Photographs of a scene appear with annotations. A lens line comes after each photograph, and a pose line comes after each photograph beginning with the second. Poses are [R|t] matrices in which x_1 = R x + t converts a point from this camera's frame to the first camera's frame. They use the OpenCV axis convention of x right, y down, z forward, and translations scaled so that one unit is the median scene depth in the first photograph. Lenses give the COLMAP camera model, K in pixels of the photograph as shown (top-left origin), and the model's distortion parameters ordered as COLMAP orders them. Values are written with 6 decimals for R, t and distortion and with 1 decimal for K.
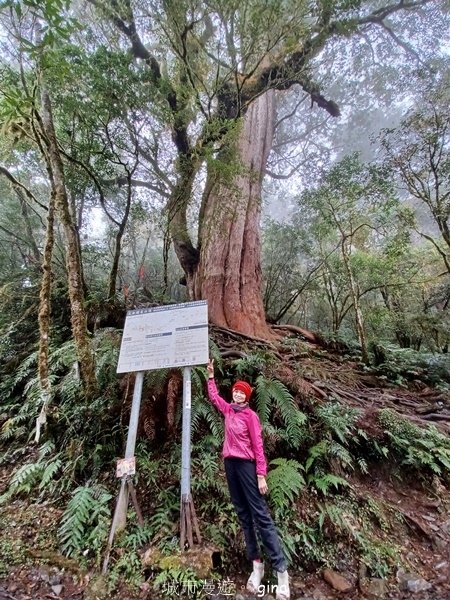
lens RADIAL K [[241.5, 0, 219.6], [0, 241.5, 307.5], [0, 0, 1]] dist [0.000508, -0.007526]
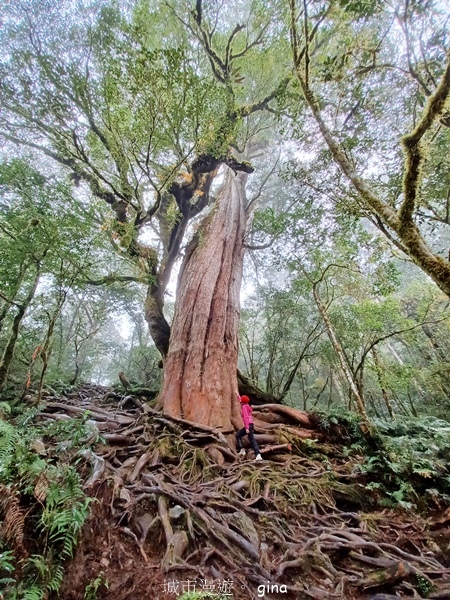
lens RADIAL K [[241.5, 0, 219.6], [0, 241.5, 307.5], [0, 0, 1]] dist [0.000508, -0.007526]
pose [[0.970809, -0.166842, -0.172320, 0.350183], [0.095121, 0.927327, -0.361961, 0.056623], [0.220188, 0.335004, 0.916128, 0.206999]]
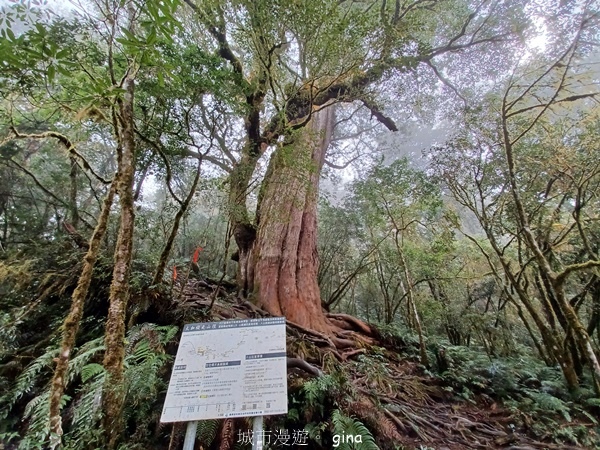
lens RADIAL K [[241.2, 0, 297.1], [0, 241.2, 222.8], [0, 0, 1]] dist [0.000243, -0.006873]
pose [[0.988603, 0.094475, 0.117214, -0.048917], [-0.066175, 0.972031, -0.225336, -0.058974], [-0.135224, 0.215012, 0.967204, 0.031501]]
